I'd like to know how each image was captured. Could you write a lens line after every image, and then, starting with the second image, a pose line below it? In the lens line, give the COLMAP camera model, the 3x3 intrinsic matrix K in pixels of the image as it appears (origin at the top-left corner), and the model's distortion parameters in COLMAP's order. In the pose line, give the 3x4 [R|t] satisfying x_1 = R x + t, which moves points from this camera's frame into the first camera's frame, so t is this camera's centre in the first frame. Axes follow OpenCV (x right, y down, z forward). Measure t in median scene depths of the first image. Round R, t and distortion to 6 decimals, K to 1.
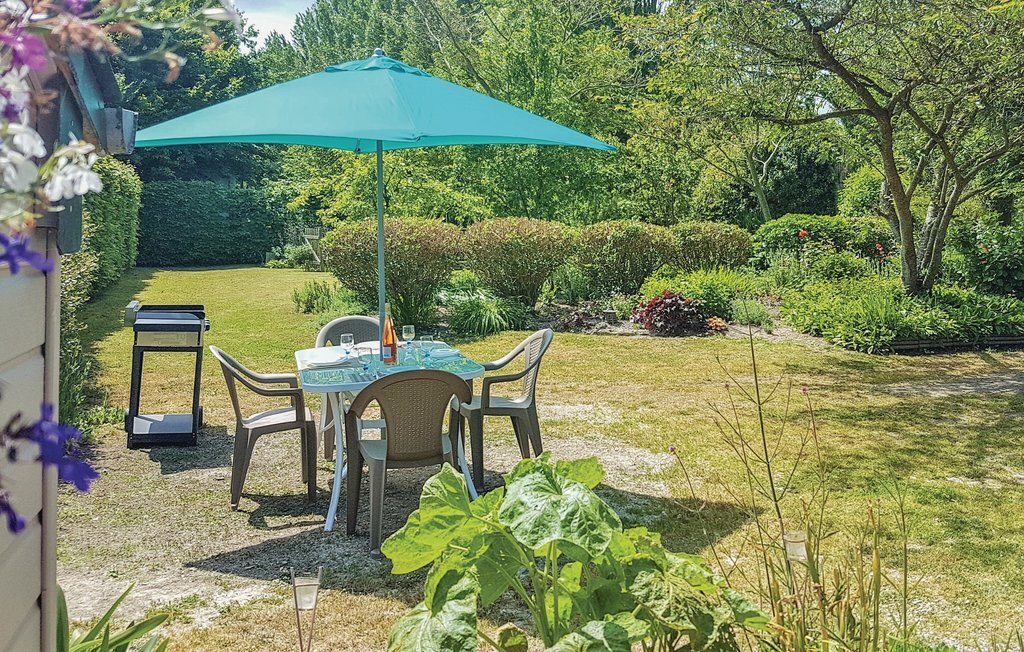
lens RADIAL K [[841.3, 0, 512.0], [0, 841.3, 326.0], [0, 0, 1]] dist [0.001010, 0.000809]
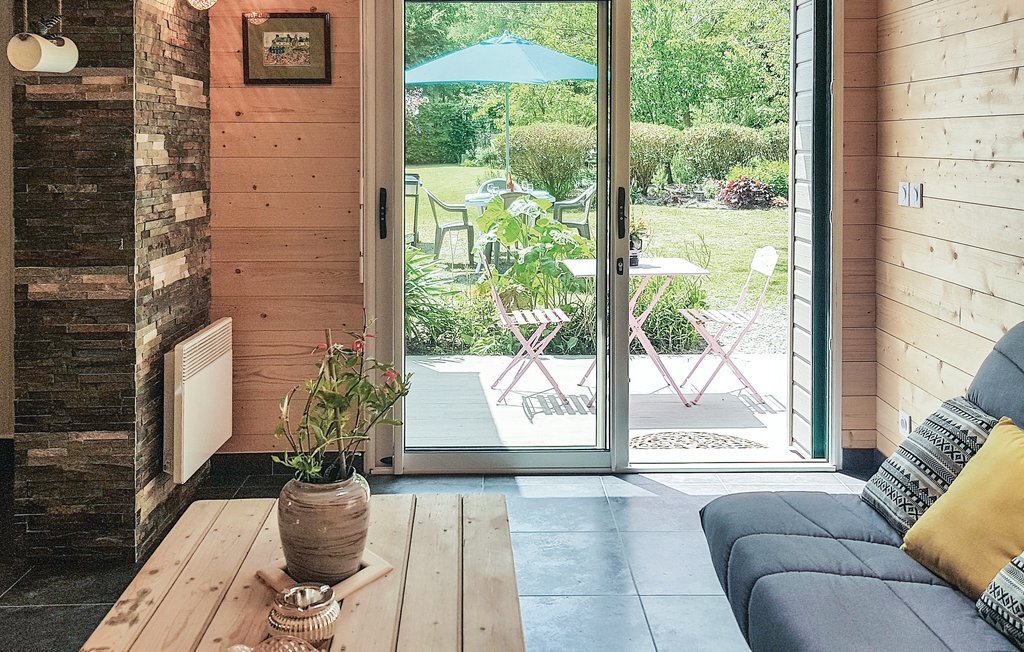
lens RADIAL K [[841.3, 0, 512.0], [0, 841.3, 326.0], [0, 0, 1]] dist [0.001010, 0.000809]
pose [[0.973132, 0.042529, -0.226284, 0.138063], [-0.018704, 0.994147, 0.106408, 0.059119], [0.229485, -0.099317, 0.968232, -0.406251]]
